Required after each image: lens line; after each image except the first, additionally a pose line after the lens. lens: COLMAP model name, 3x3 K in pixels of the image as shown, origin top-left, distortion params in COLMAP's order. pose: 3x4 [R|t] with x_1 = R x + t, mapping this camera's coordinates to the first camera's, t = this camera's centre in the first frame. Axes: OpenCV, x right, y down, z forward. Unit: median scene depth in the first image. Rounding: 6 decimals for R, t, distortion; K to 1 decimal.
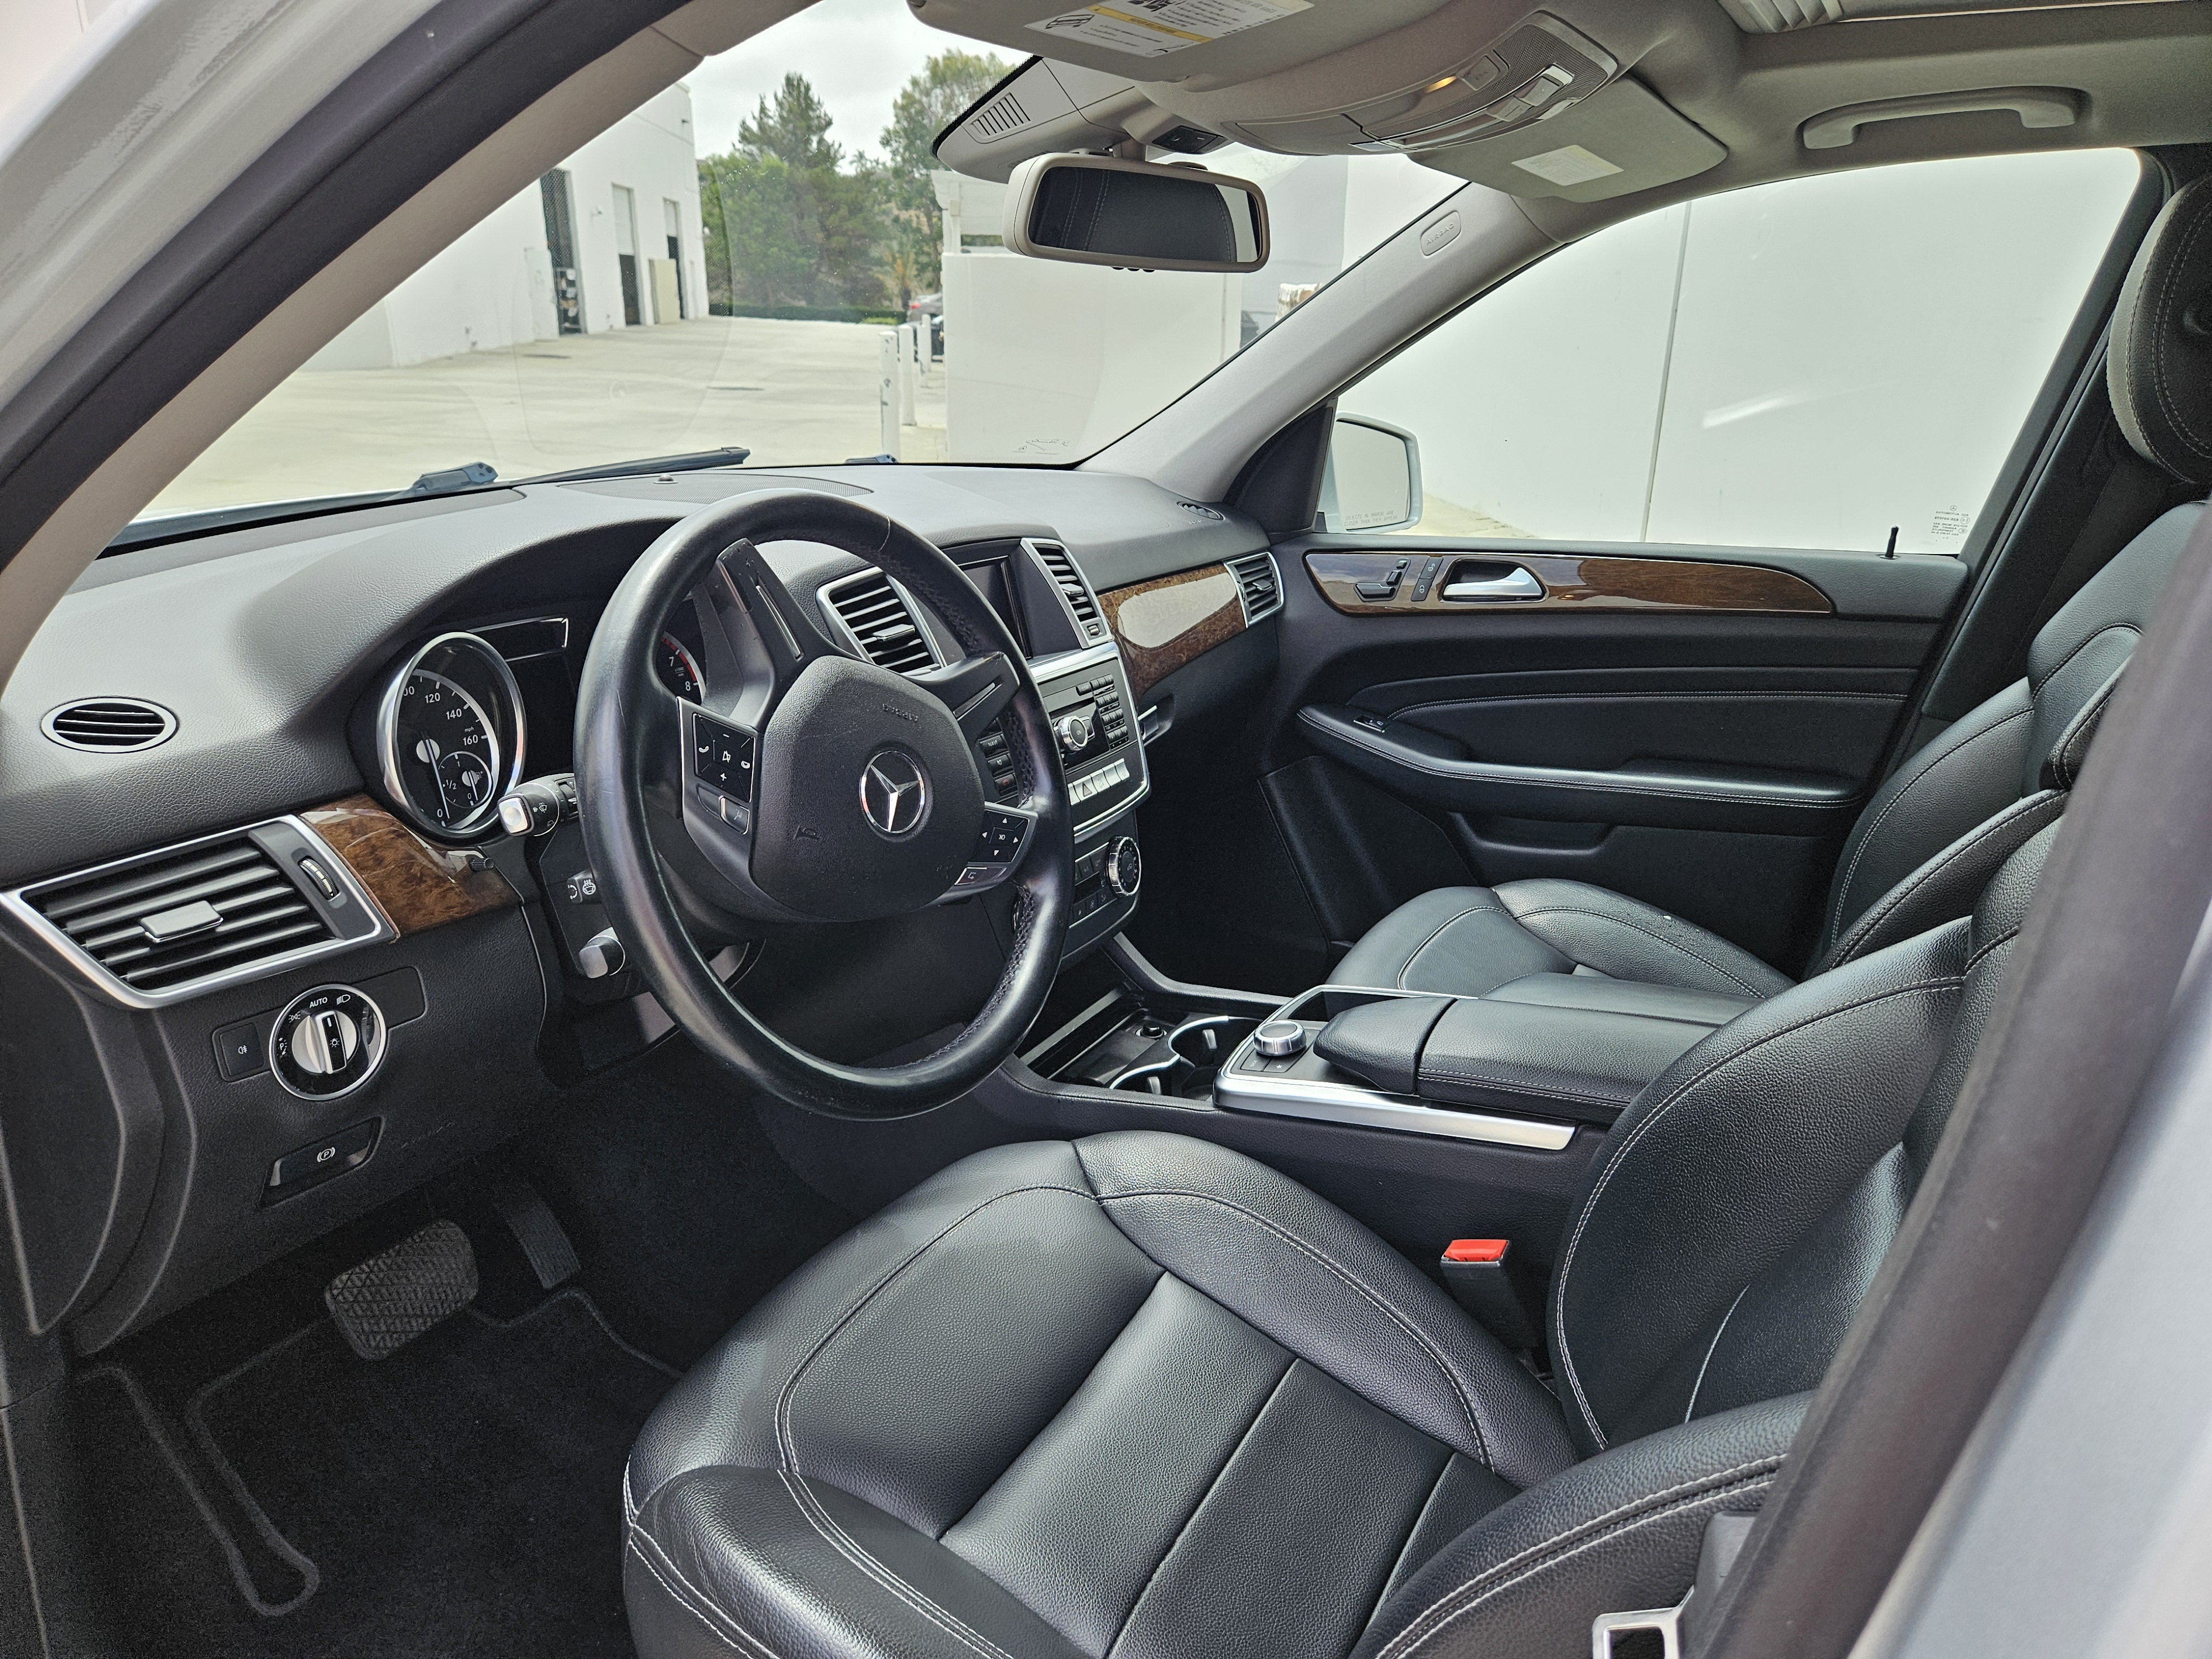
lens RADIAL K [[1488.6, 0, 1106.0], [0, 1488.6, 829.5], [0, 0, 1]] dist [0.063558, -0.075829]
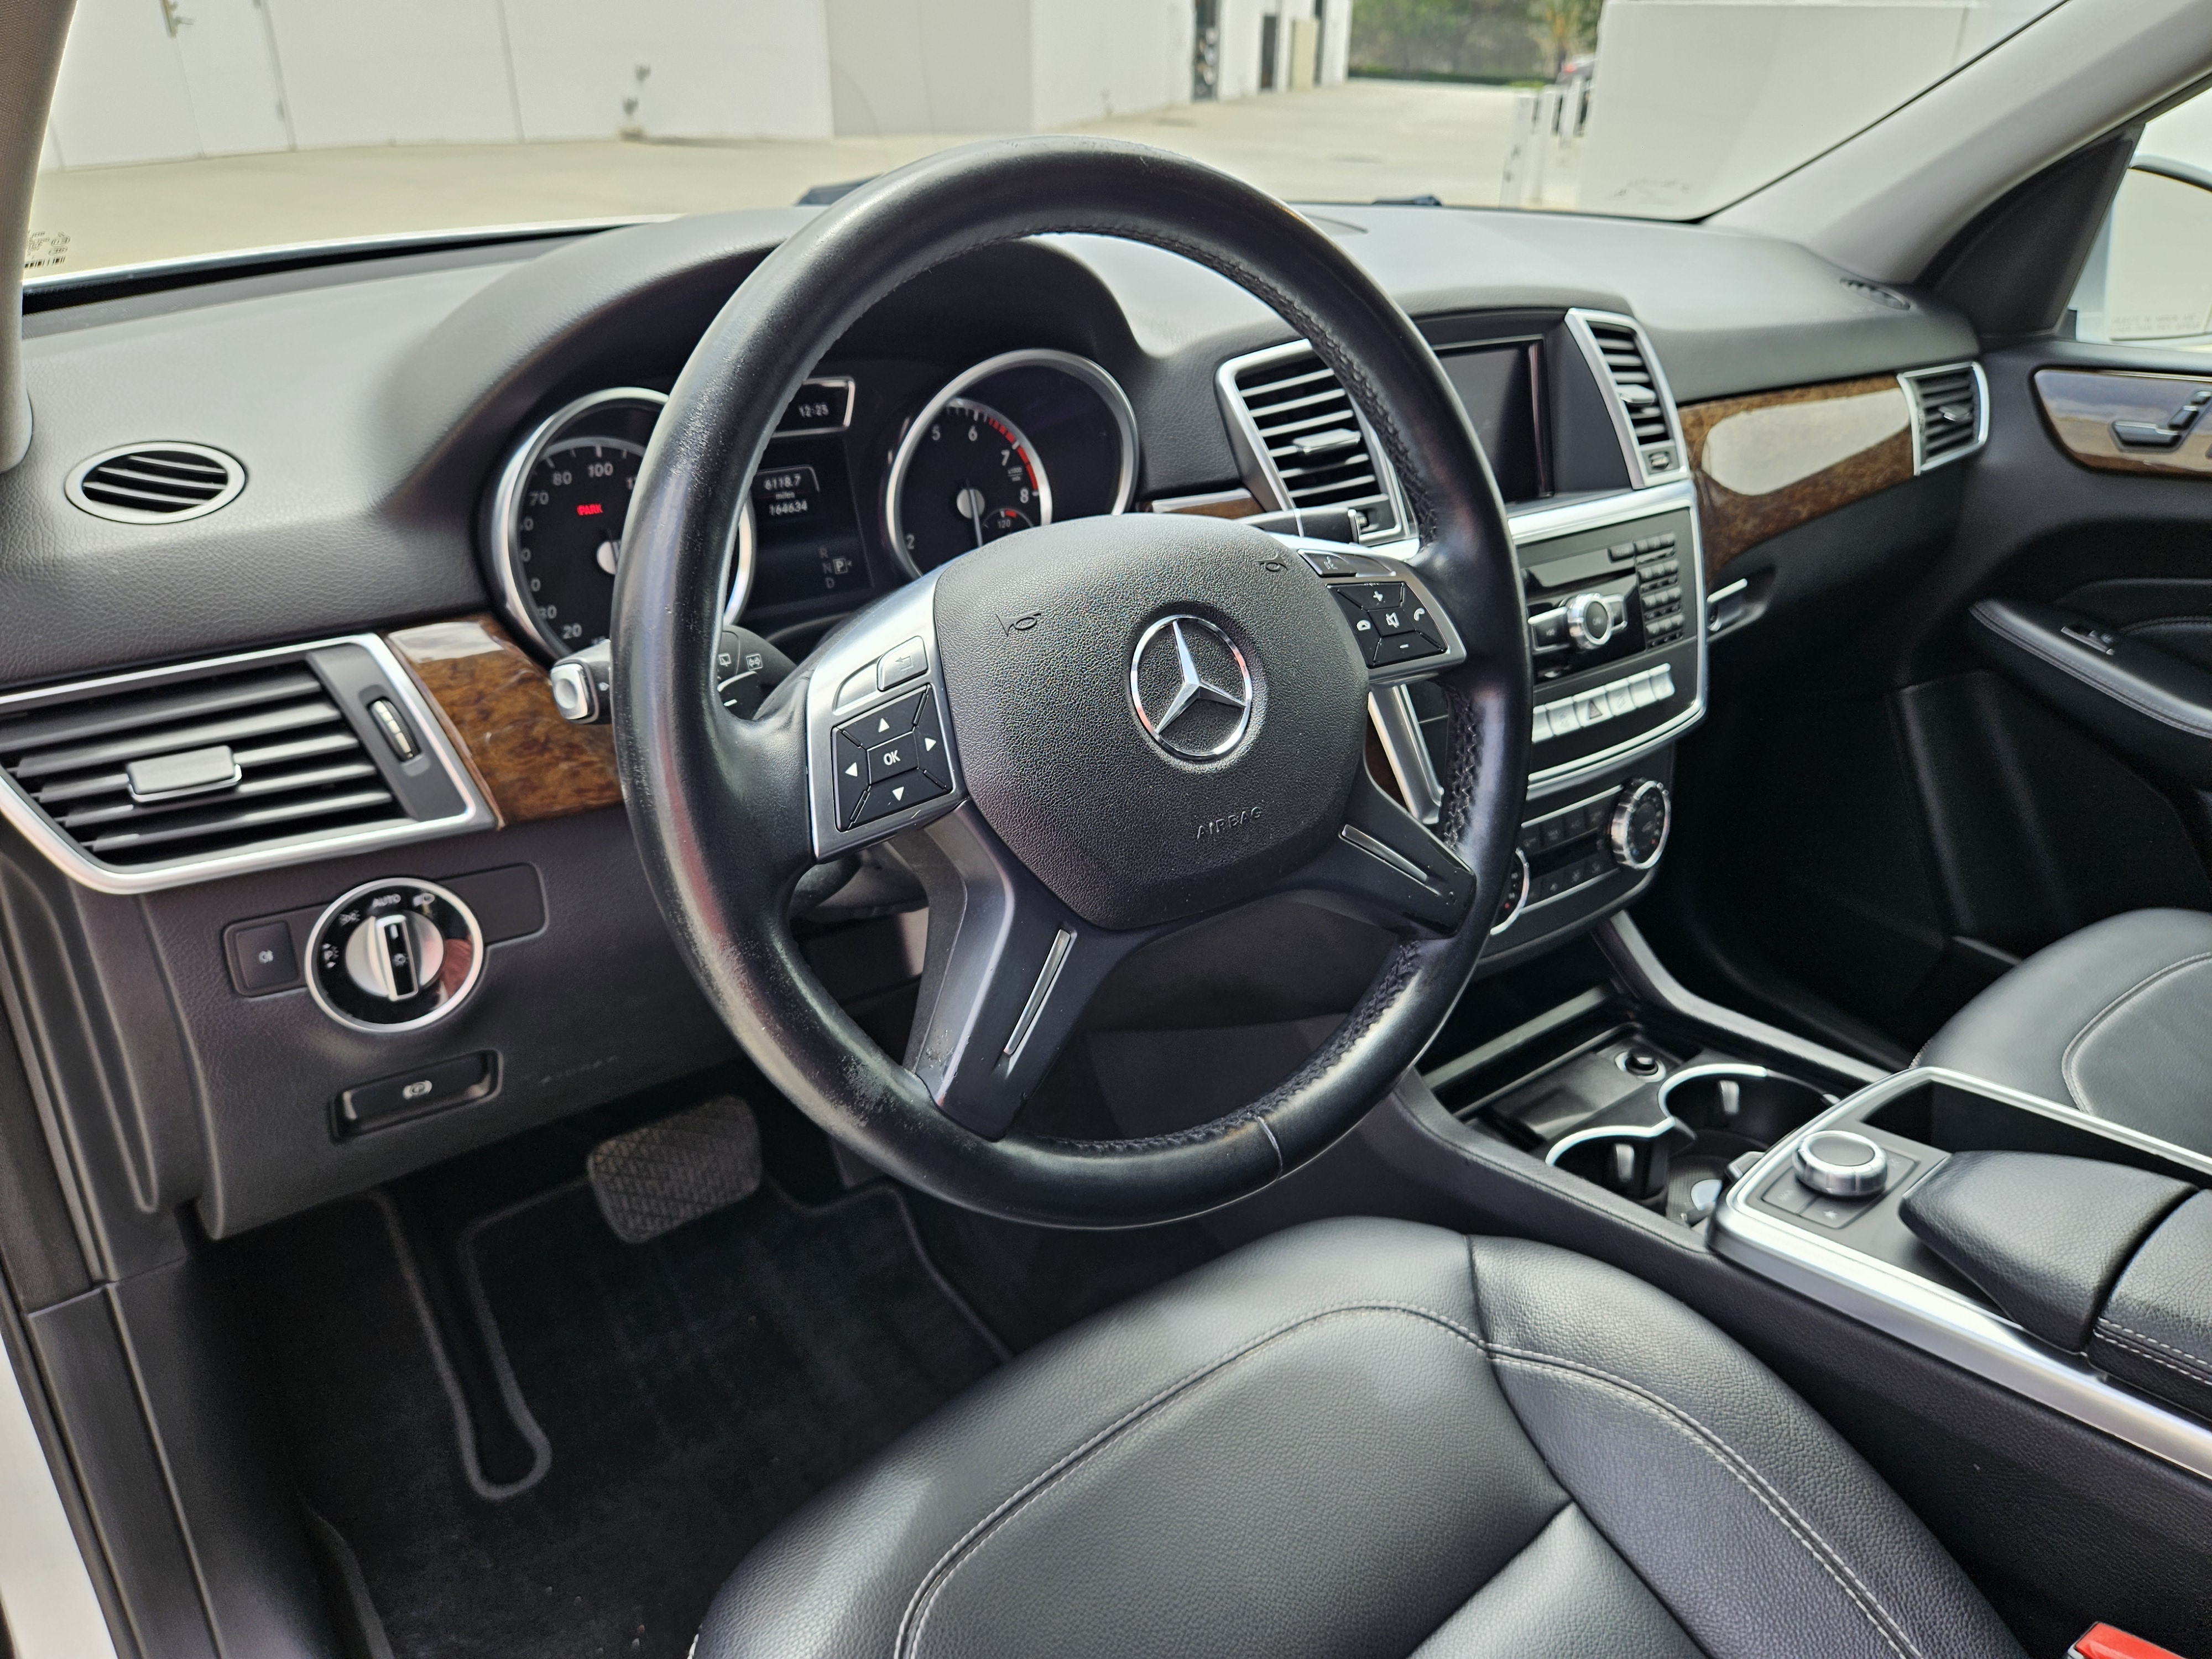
lens RADIAL K [[1488.6, 0, 1106.0], [0, 1488.6, 829.5], [0, 0, 1]] dist [0.063558, -0.075829]
pose [[0.924942, 0.173355, -0.338275, 0.019278], [-0.128486, 0.980152, 0.150976, -0.044952], [0.357733, -0.096180, 0.928858, 0.291925]]
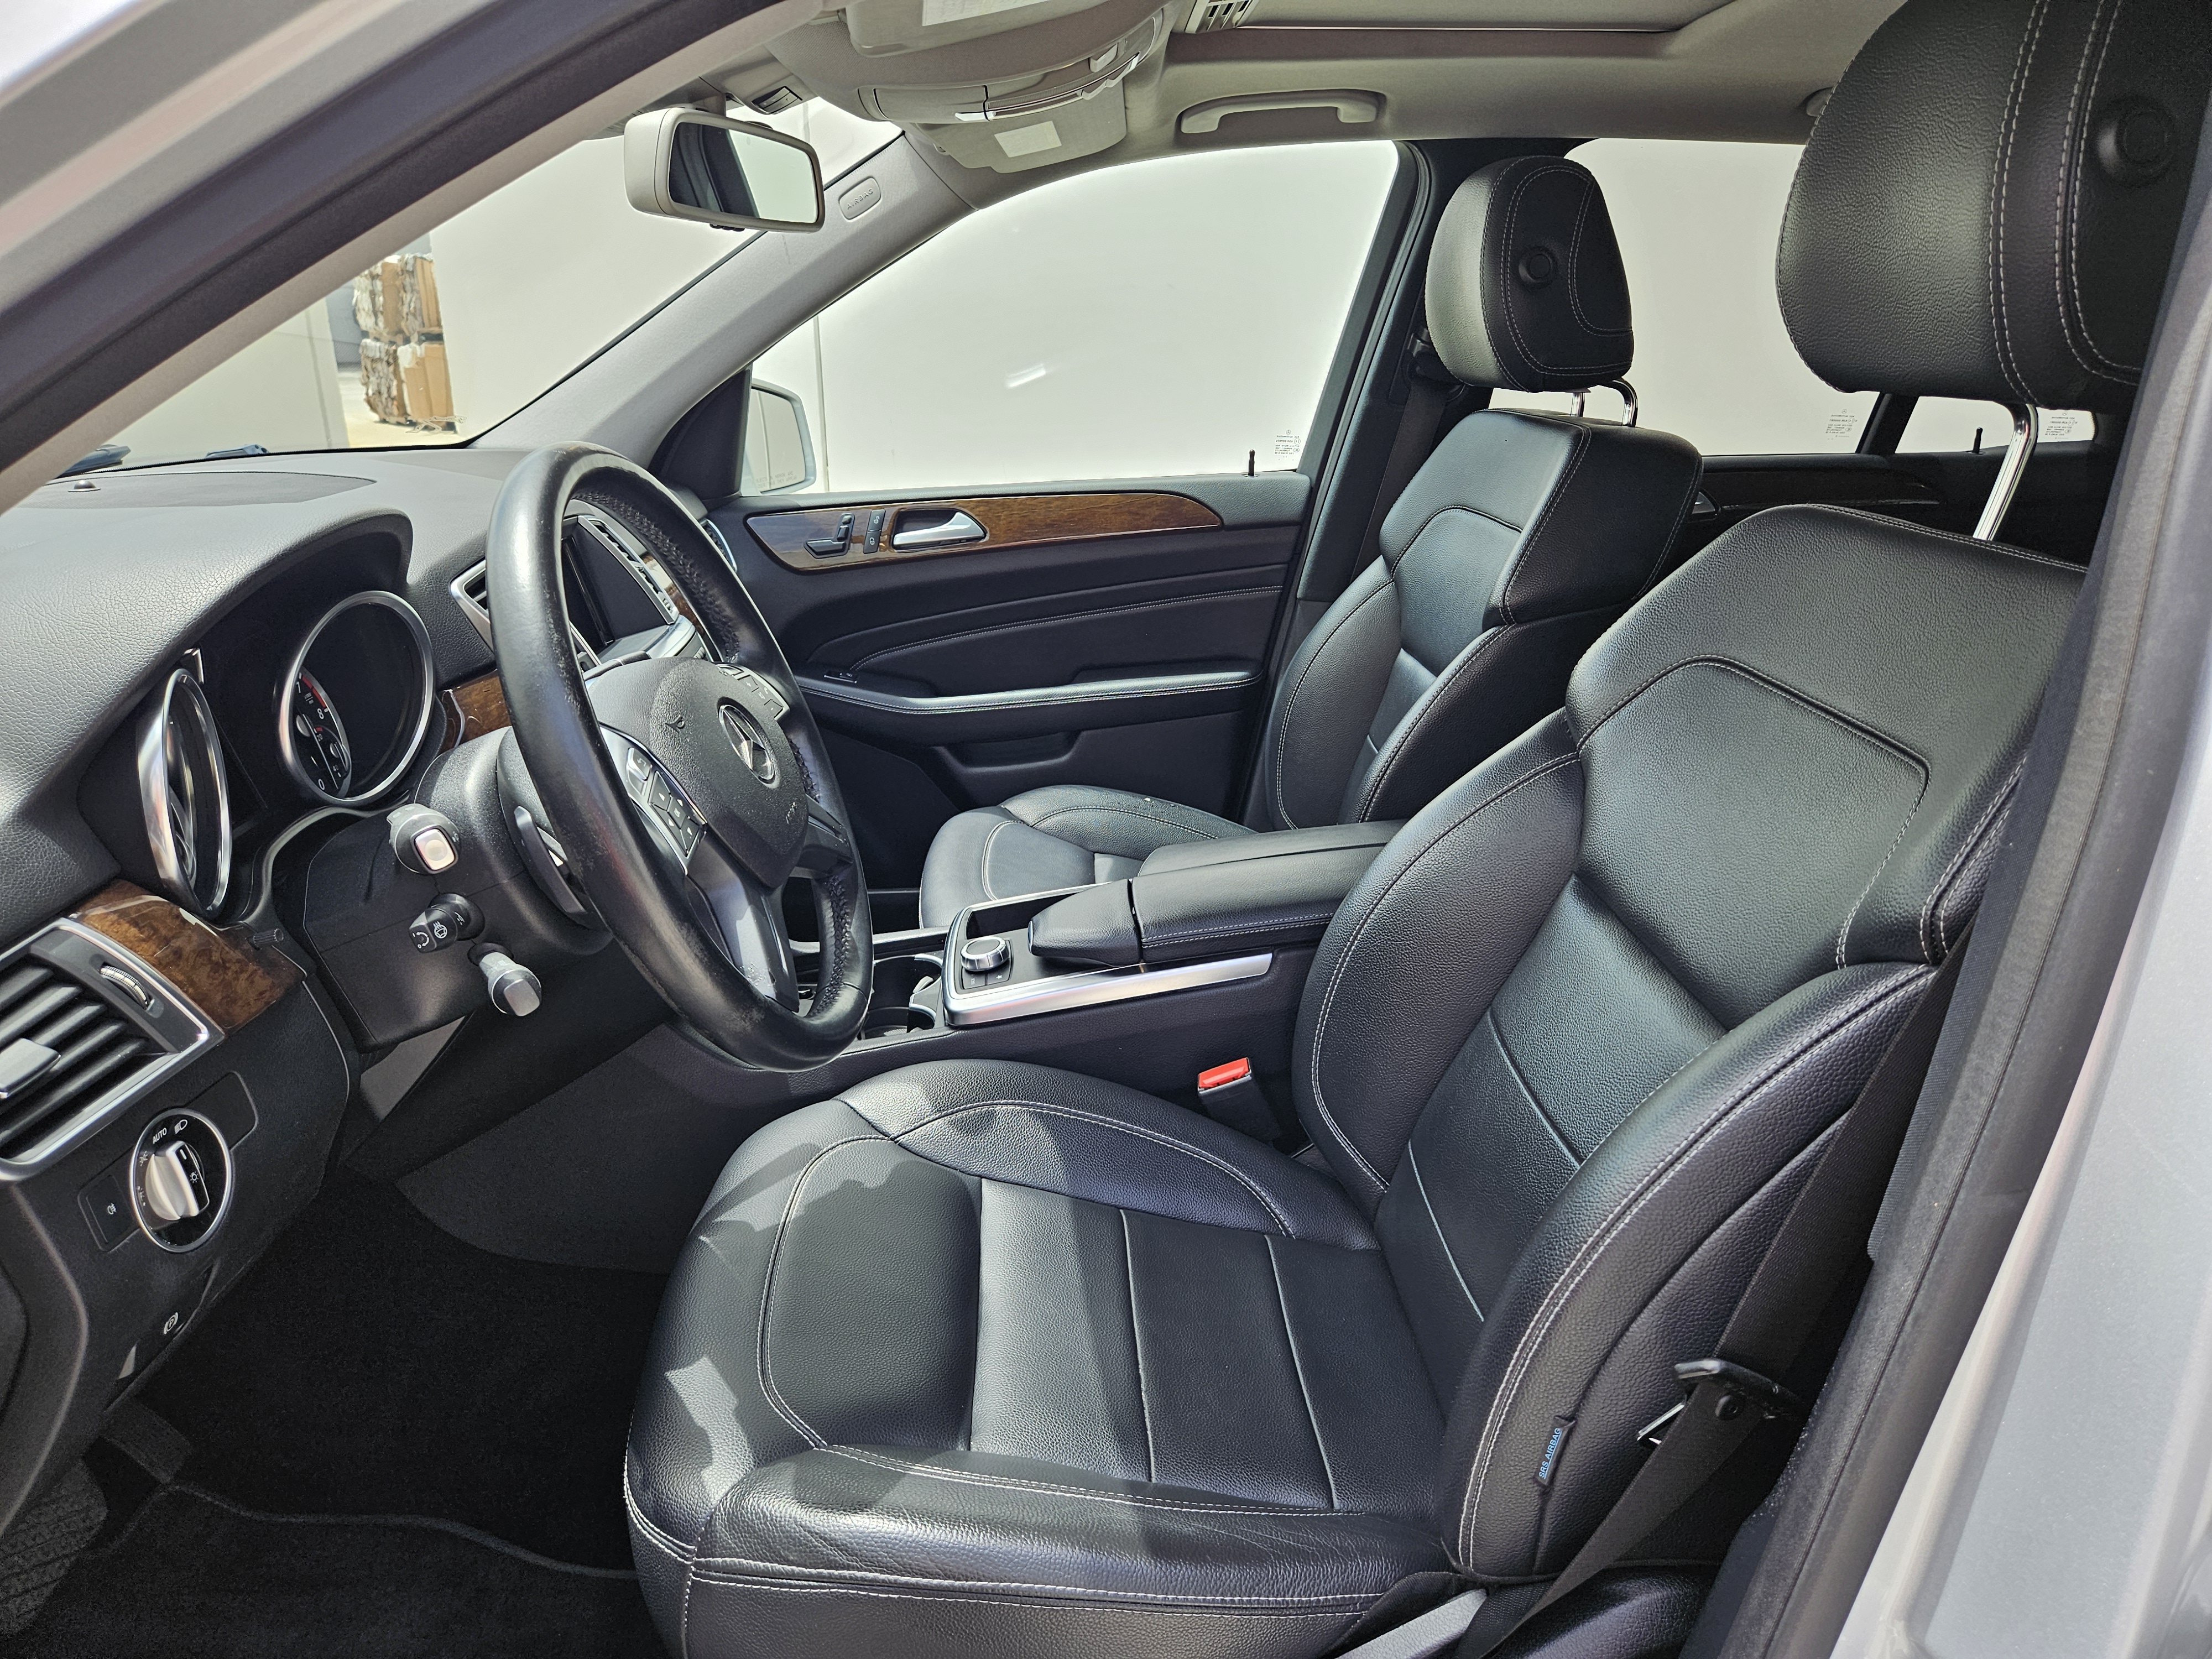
lens RADIAL K [[1499.9, 0, 1107.7], [0, 1499.9, 847.3], [0, 0, 1]] dist [0.043614, -0.048847]
pose [[0.837285, -0.201370, 0.508334, -0.303267], [0.187233, 0.979096, 0.079463, -0.004222], [-0.513710, 0.028644, 0.857486, 0.021050]]
